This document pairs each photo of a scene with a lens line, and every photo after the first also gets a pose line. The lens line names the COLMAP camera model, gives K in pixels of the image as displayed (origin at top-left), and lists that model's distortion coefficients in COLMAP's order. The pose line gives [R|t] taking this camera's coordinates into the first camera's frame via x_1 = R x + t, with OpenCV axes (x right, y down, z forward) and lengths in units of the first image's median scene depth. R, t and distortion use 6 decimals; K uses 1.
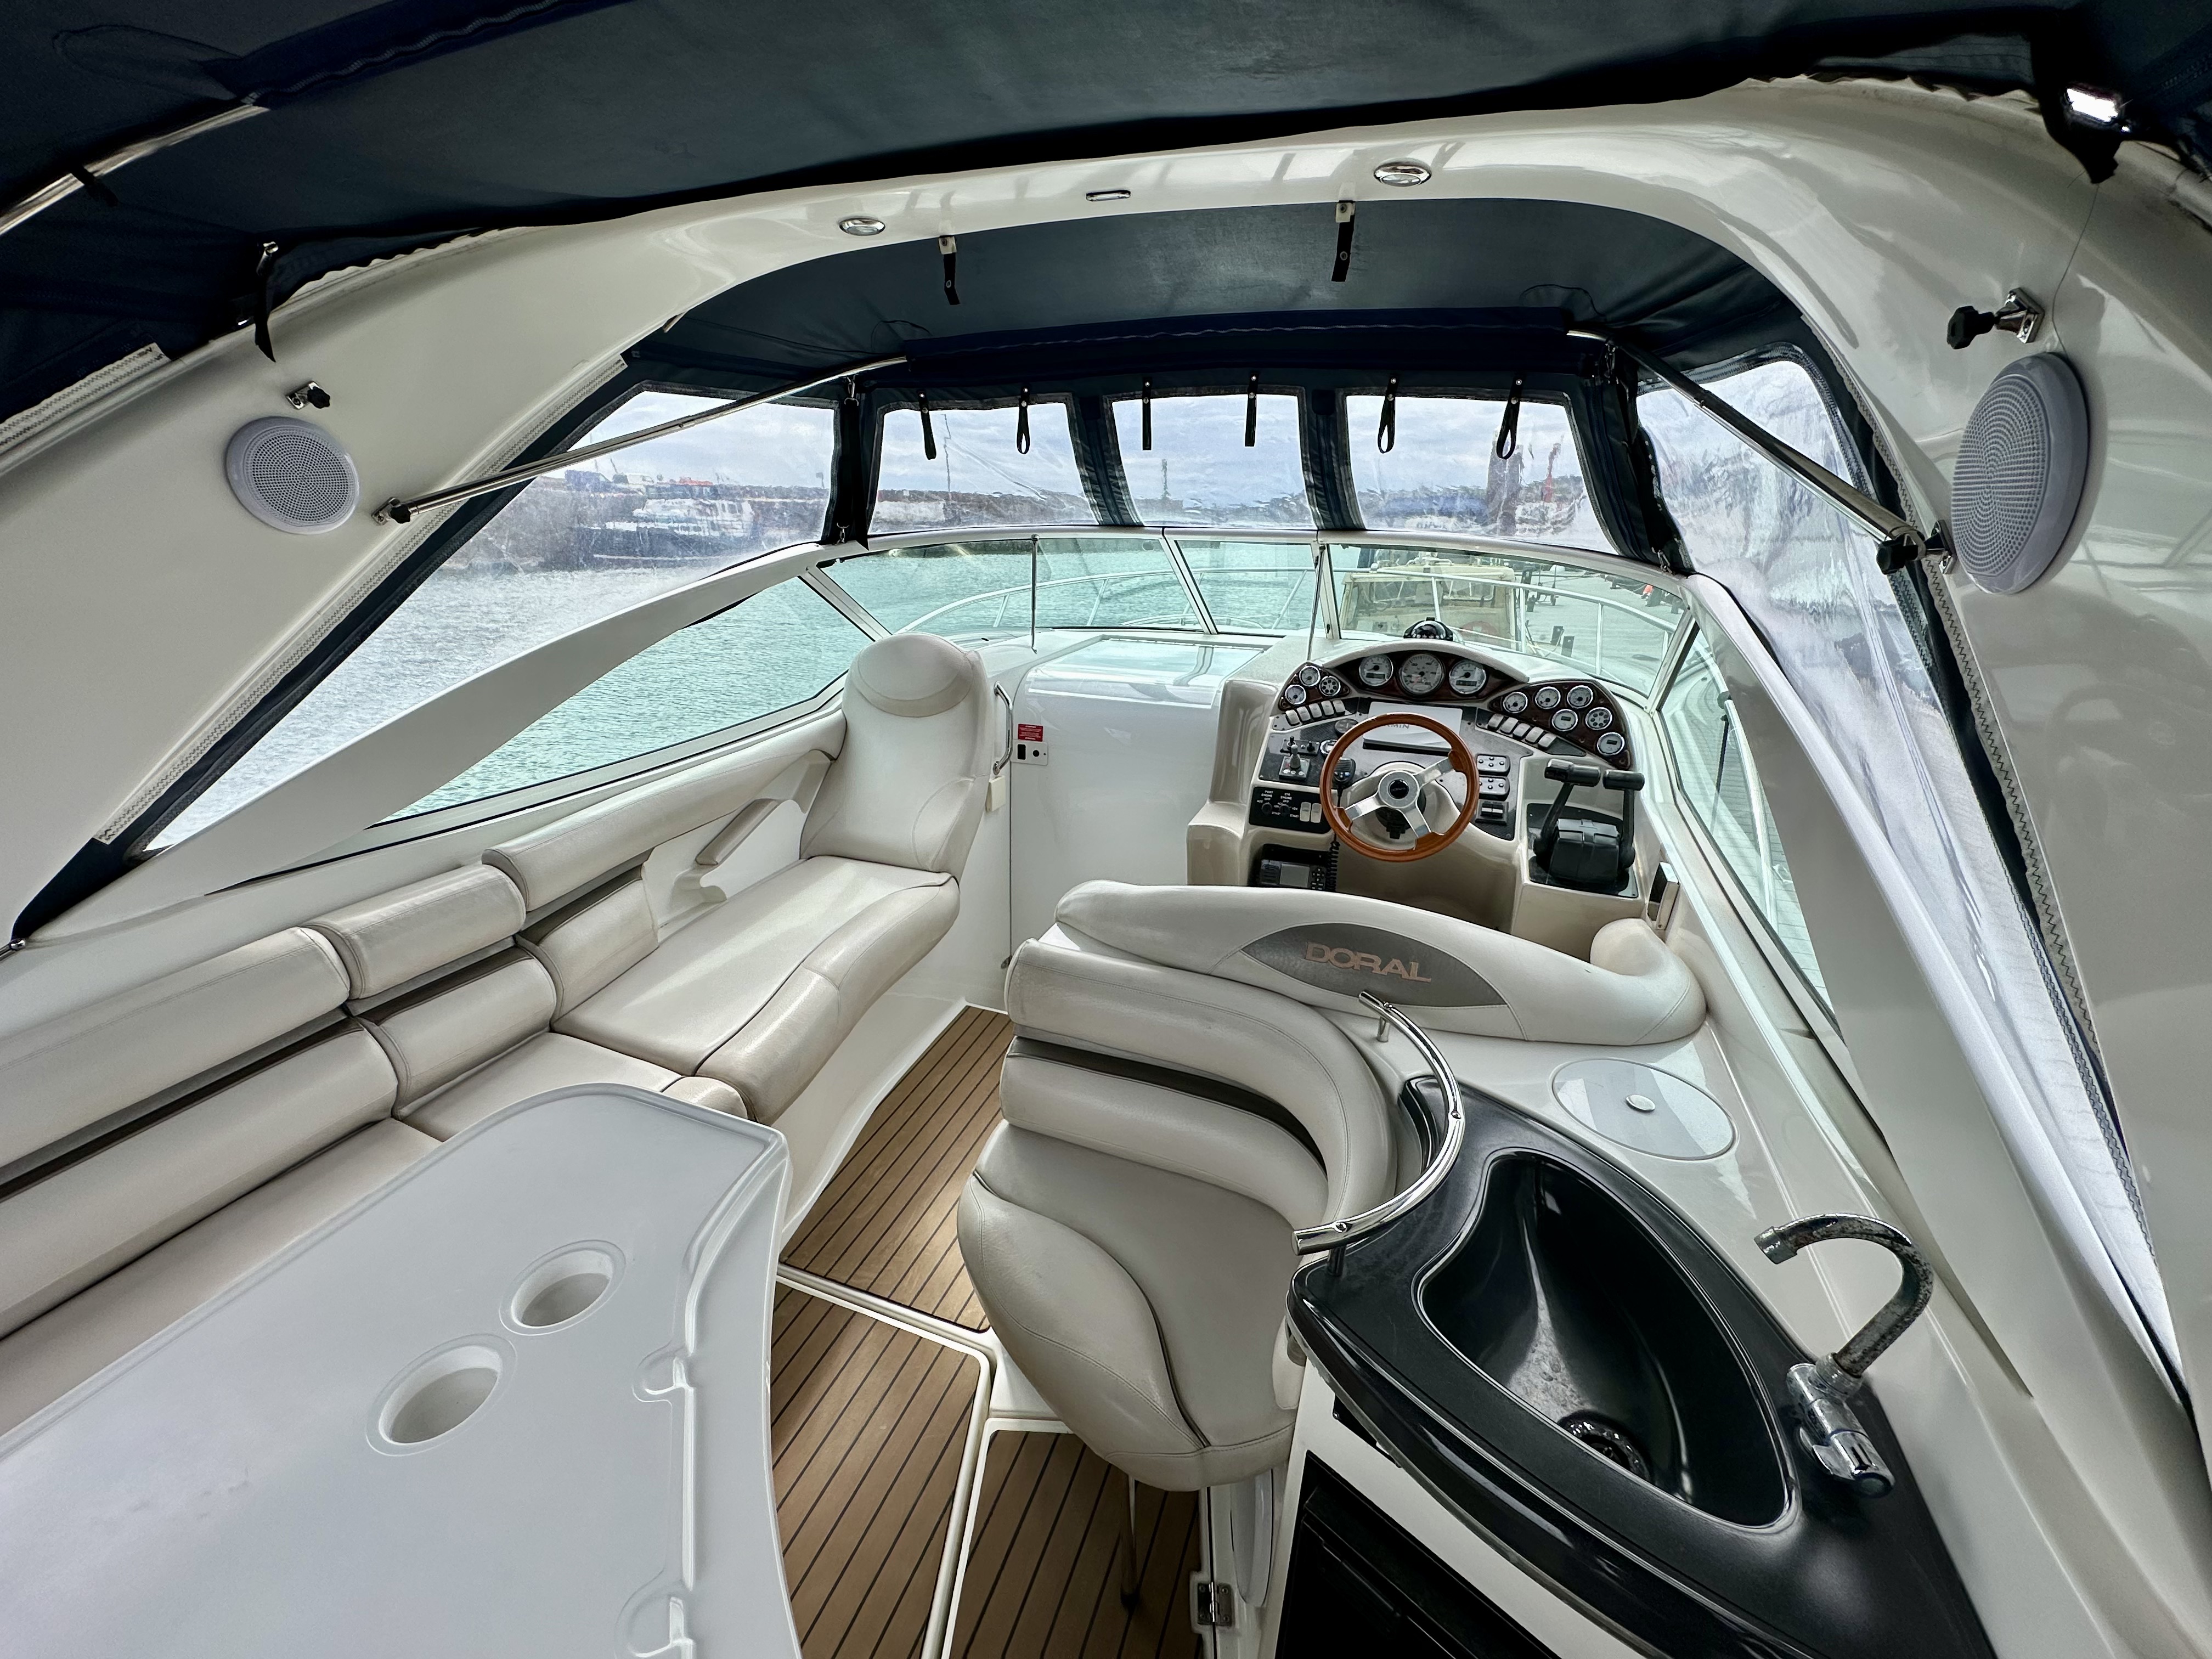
lens RADIAL K [[874.5, 0, 1101.2], [0, 874.5, 832.0], [0, 0, 1]] dist [-0.000975, 0.000202]
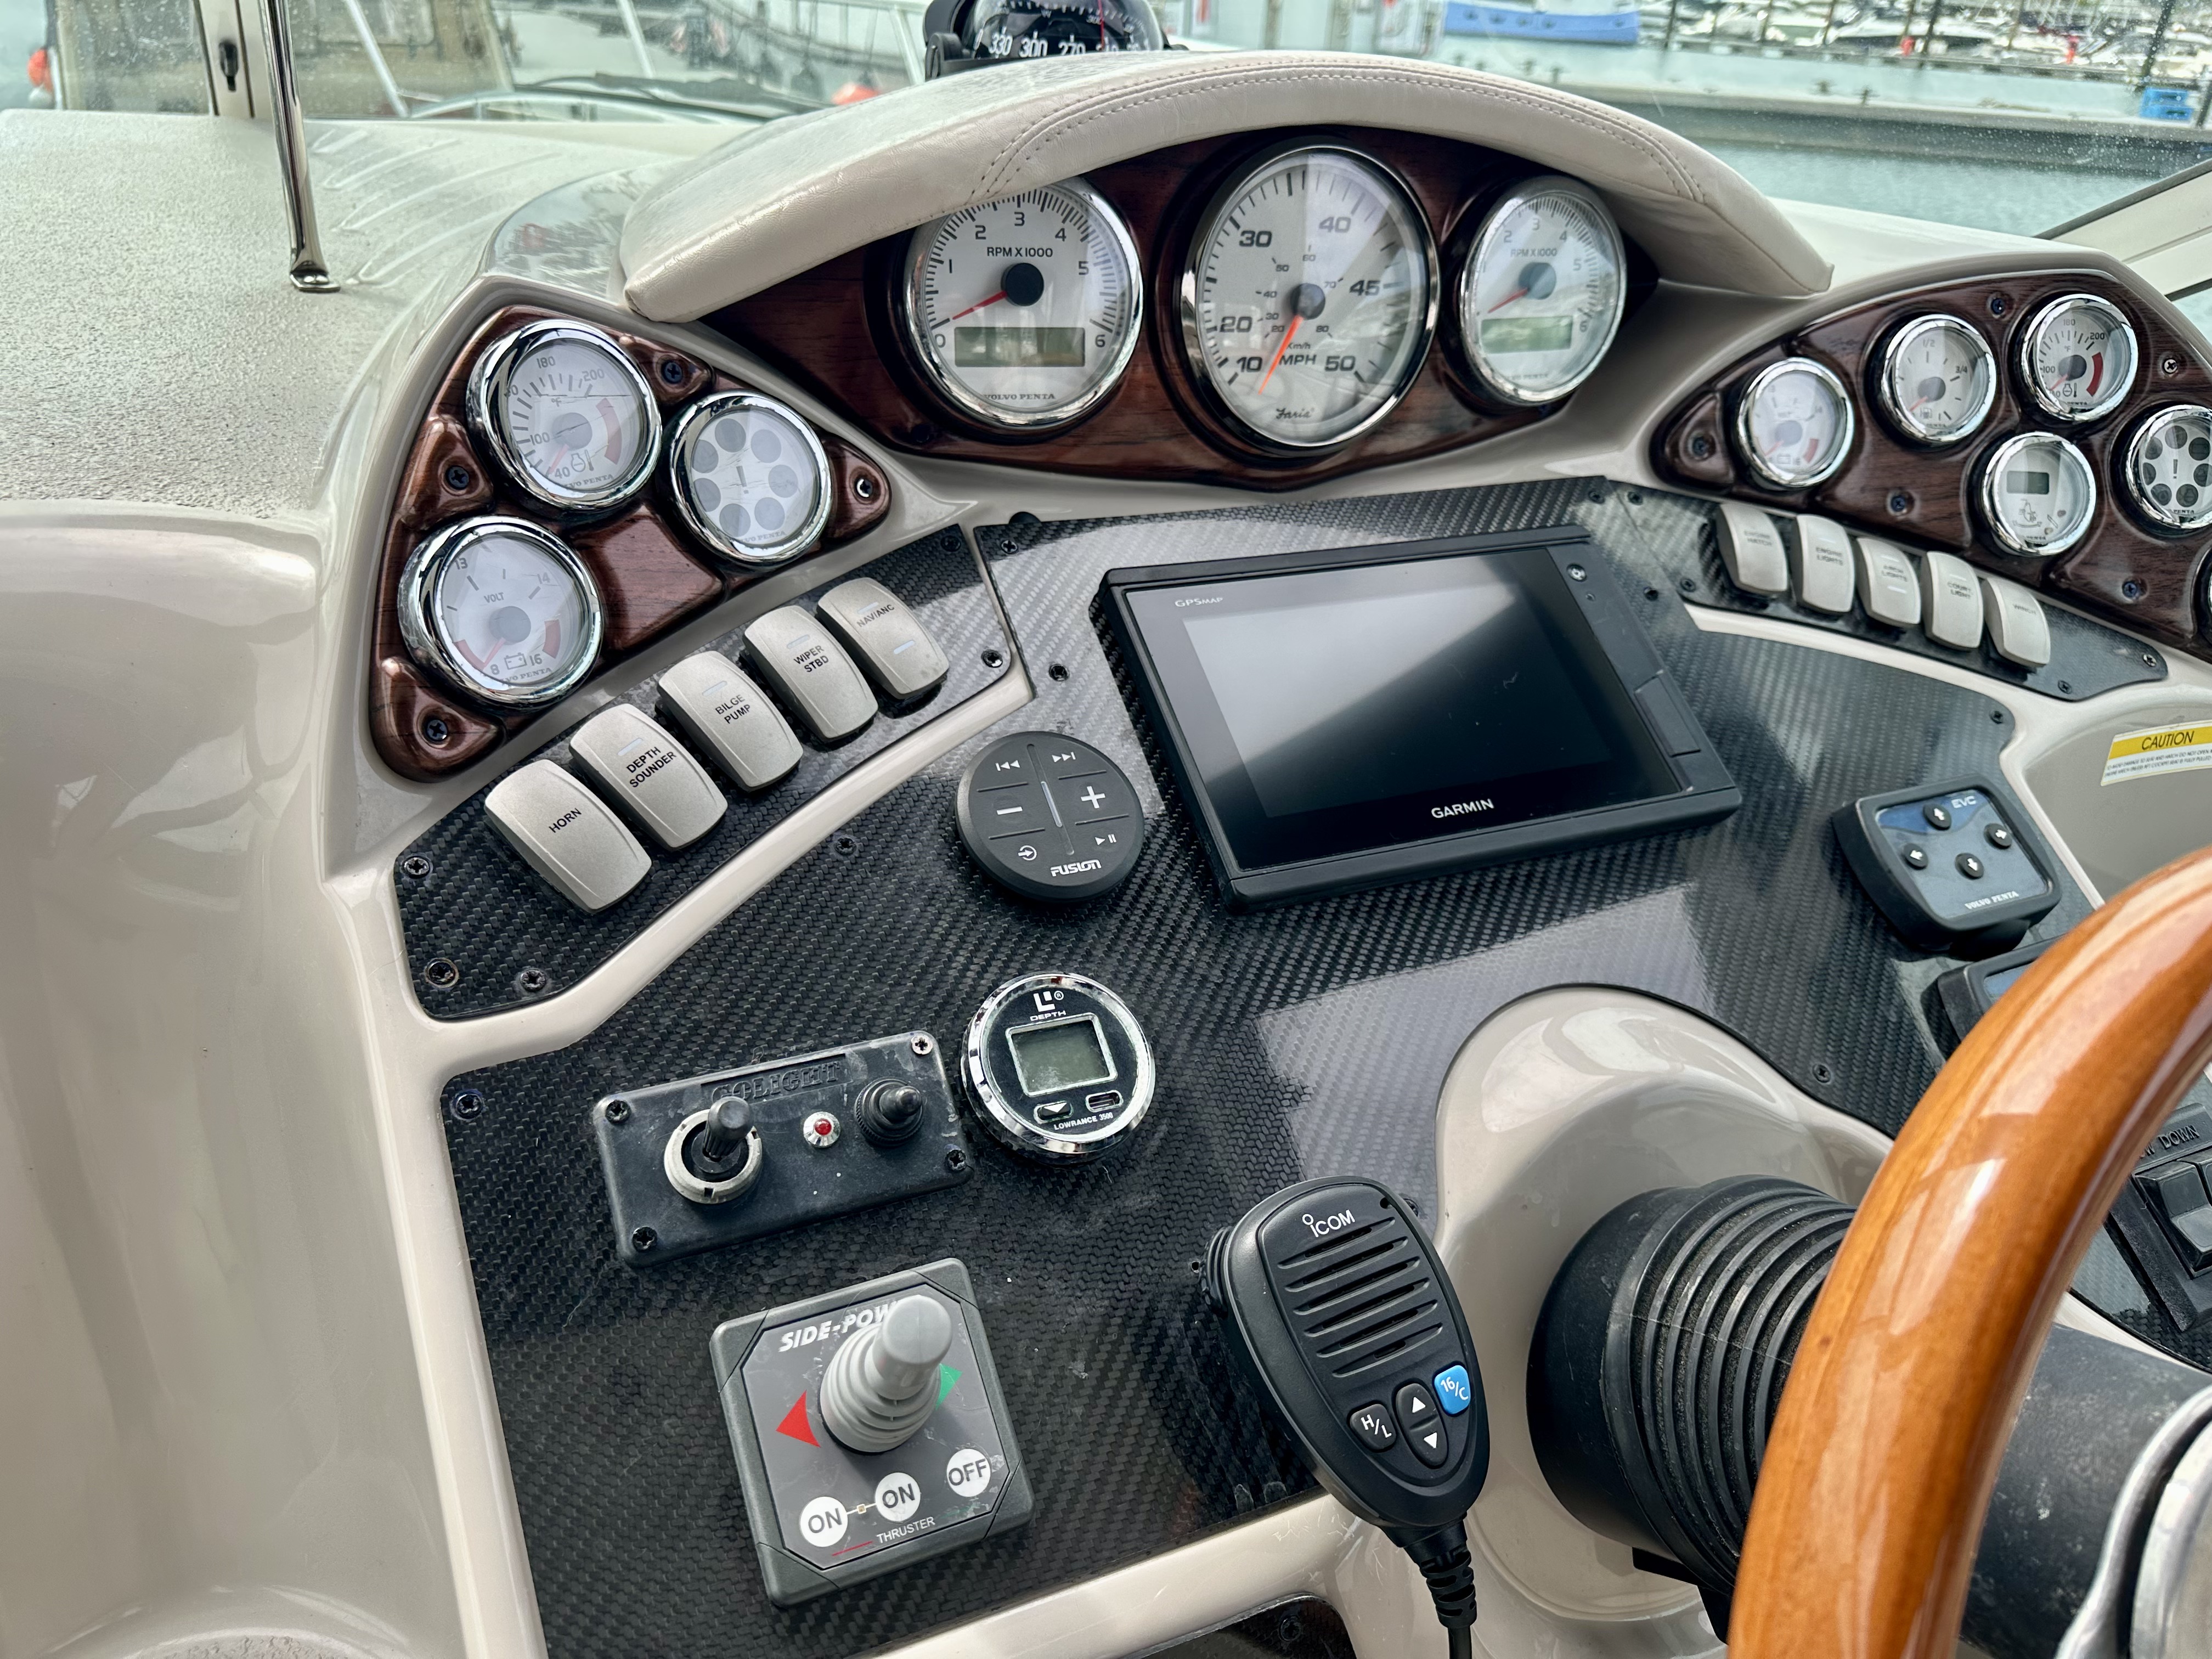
lens RADIAL K [[1515.3, 0, 1093.7], [0, 1515.3, 867.5], [0, 0, 1]] dist [0.029106, -0.002253]
pose [[0.682462, -0.339122, 0.647489, 0.152561], [0.193268, 0.938049, 0.287596, -0.183376], [-0.704906, -0.071135, 0.705724, 0.893020]]
